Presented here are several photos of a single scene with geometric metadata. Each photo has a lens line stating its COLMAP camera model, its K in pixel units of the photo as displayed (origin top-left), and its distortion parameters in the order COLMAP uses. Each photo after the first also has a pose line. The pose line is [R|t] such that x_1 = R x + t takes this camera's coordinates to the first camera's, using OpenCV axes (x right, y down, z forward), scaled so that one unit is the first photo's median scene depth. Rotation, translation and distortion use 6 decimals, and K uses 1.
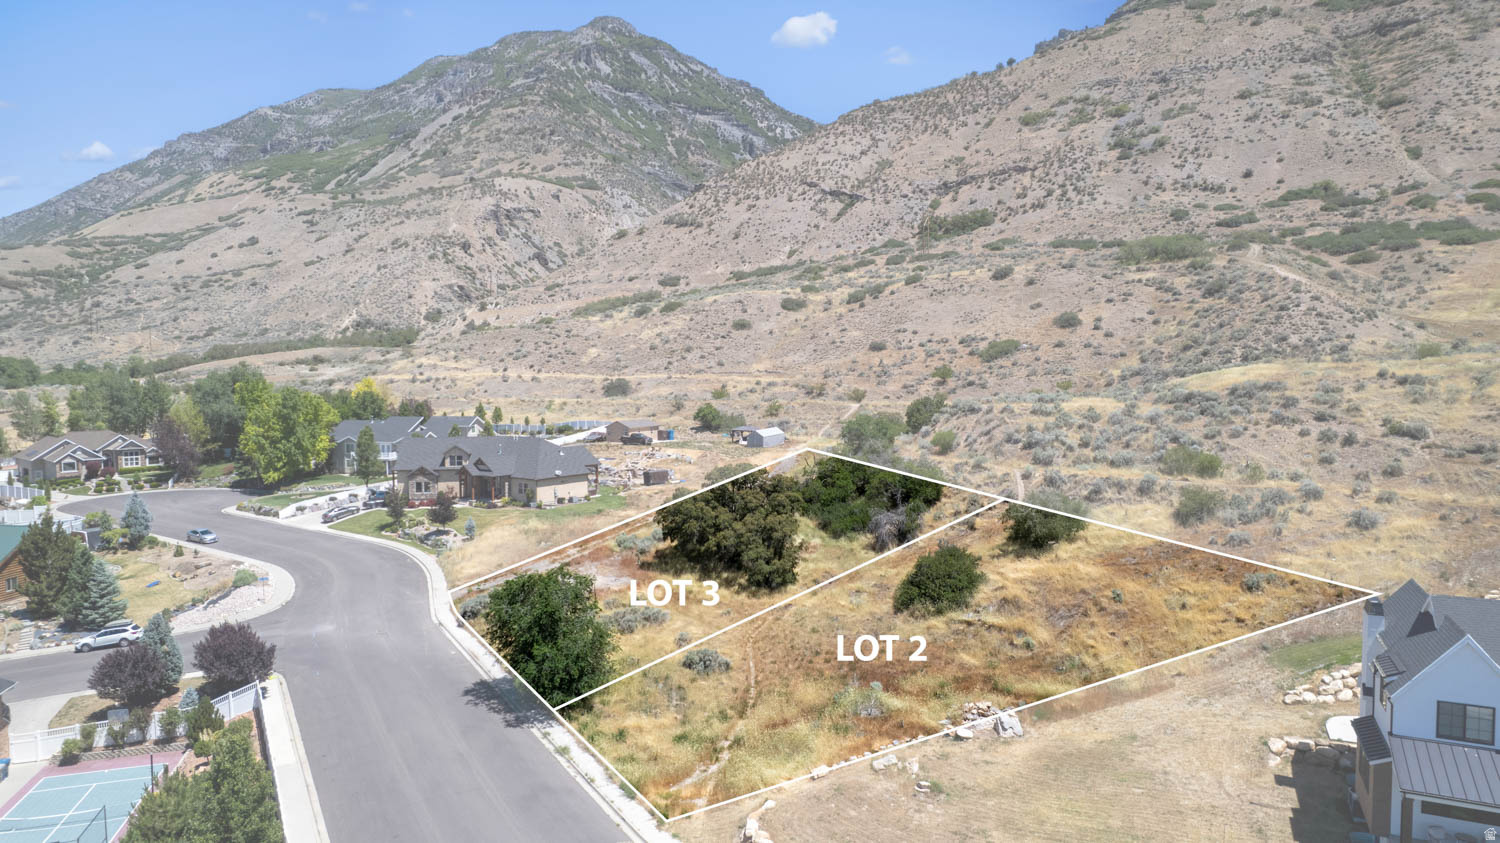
lens RADIAL K [[958.3, 0, 754.0], [0, 958.3, 428.0], [0, 0, 1]] dist [-0.076020, 0.069185]
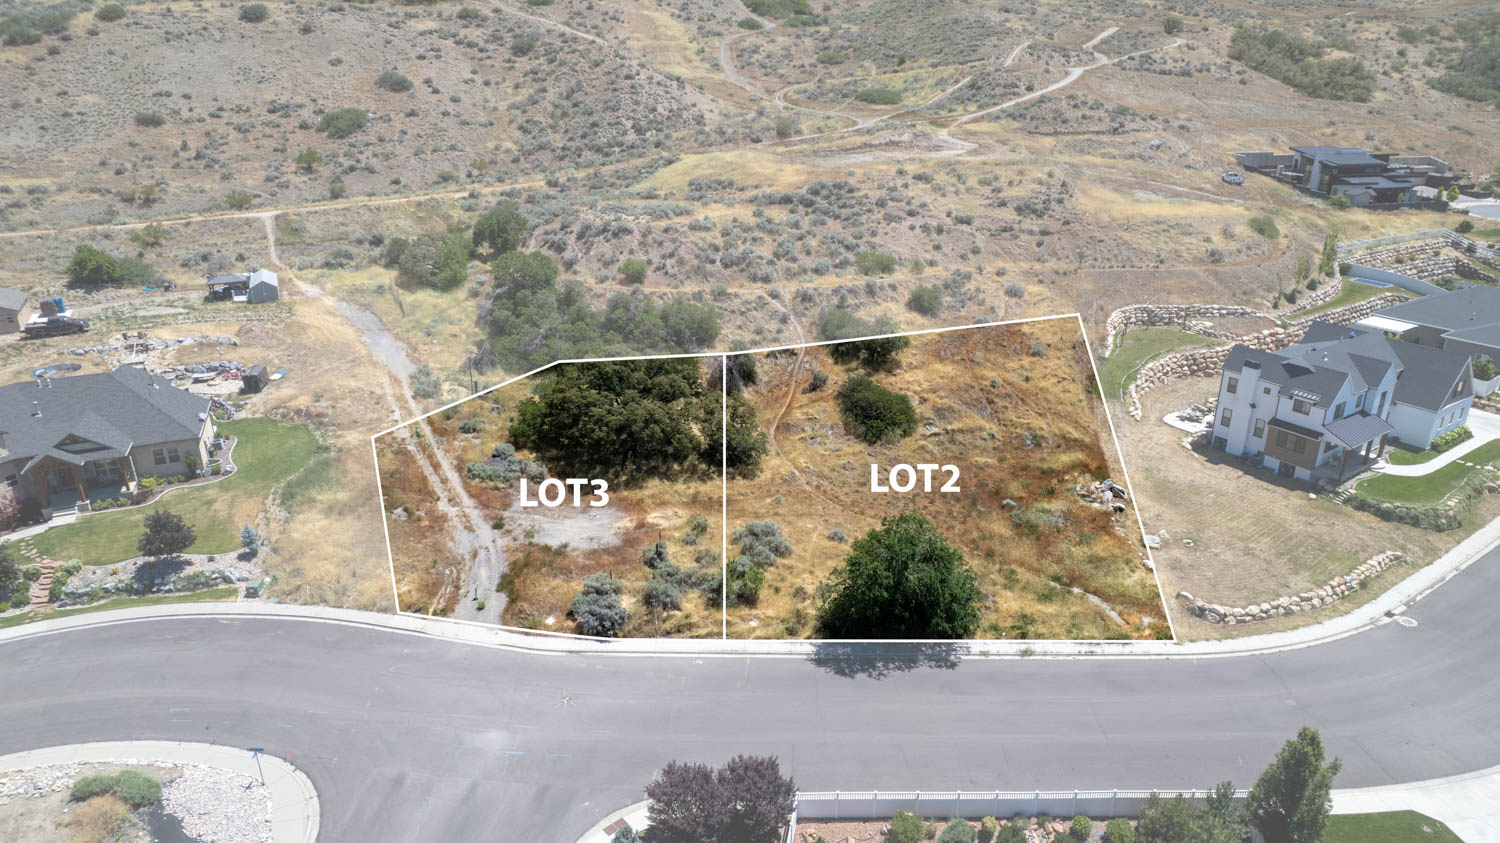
lens RADIAL K [[958.3, 0, 754.0], [0, 958.3, 428.0], [0, 0, 1]] dist [-0.076020, 0.069185]
pose [[0.508881, -0.324757, 0.797228, -0.104840], [0.056327, 0.936685, 0.345612, -0.030030], [-0.858992, -0.130970, 0.494954, 0.063160]]
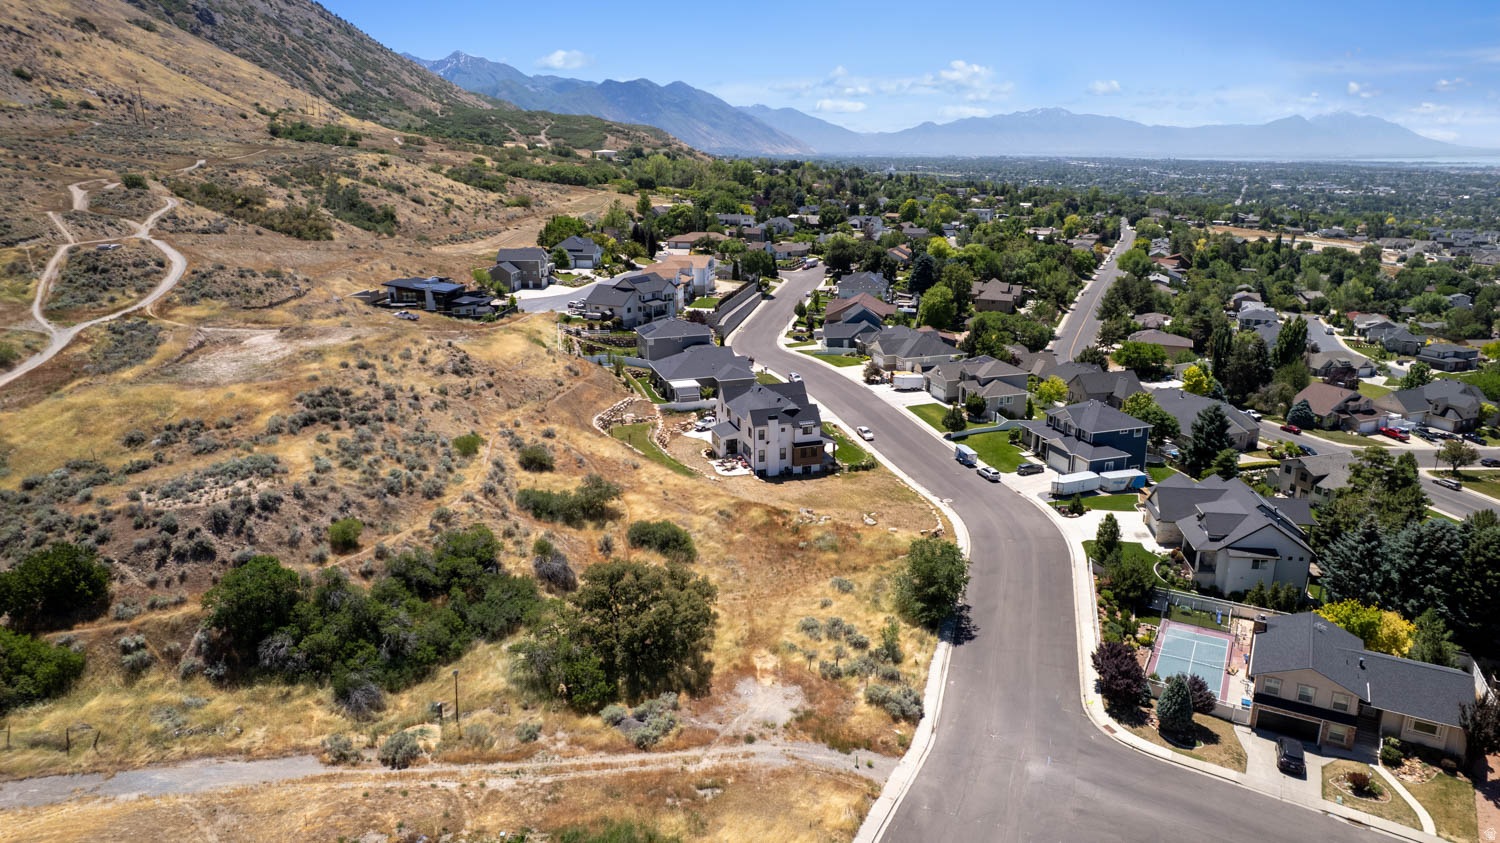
lens RADIAL K [[958.3, 0, 754.0], [0, 958.3, 428.0], [0, 0, 1]] dist [-0.076020, 0.069185]
pose [[-0.685854, -0.197603, 0.700398, -0.108140], [0.054801, 0.945674, 0.320466, -0.056319], [-0.725673, 0.258175, -0.637765, 0.216657]]
